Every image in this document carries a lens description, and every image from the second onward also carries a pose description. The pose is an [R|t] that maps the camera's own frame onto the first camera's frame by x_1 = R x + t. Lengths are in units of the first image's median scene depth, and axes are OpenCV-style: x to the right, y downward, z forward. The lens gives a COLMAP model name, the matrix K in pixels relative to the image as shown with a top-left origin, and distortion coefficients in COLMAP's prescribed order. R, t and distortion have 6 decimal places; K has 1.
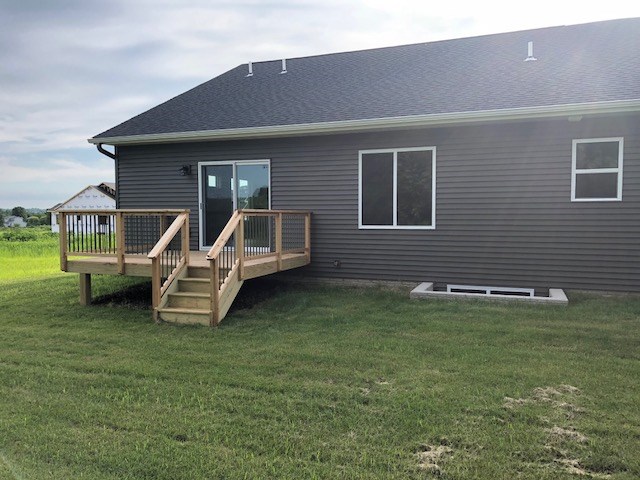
lens RADIAL K [[539.7, 0, 320.0], [0, 539.7, 240.0], [0, 0, 1]] dist [0.061812, -0.004433]
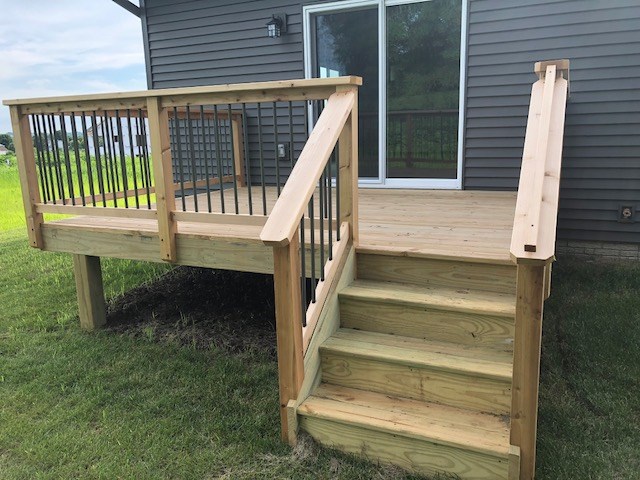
lens RADIAL K [[539.7, 0, 320.0], [0, 539.7, 240.0], [0, 0, 1]] dist [0.061812, -0.004433]
pose [[0.997658, -0.011248, -0.067468, -0.228120], [0.021008, 0.989099, 0.145745, -0.007824], [0.065093, -0.146821, 0.987019, 0.616391]]
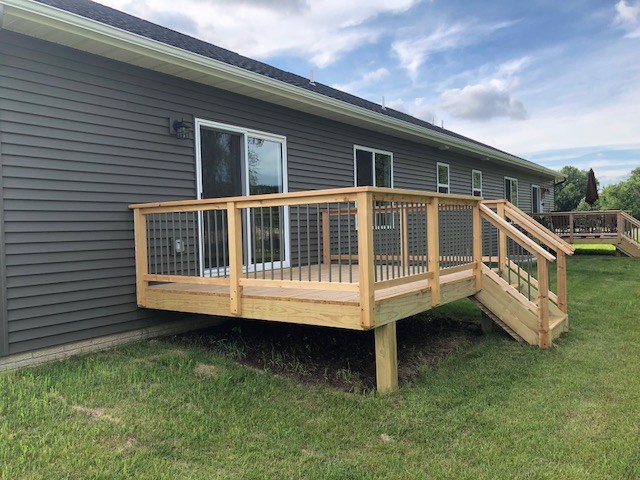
lens RADIAL K [[515.2, 0, 320.0], [0, 515.2, 240.0], [0, 0, 1]] dist [-0.001625, -0.000987]
pose [[0.242513, -0.028547, 0.969728, -0.900615], [0.079946, 0.996755, 0.009349, -0.019615], [-0.966848, 0.075258, 0.244009, 0.971210]]
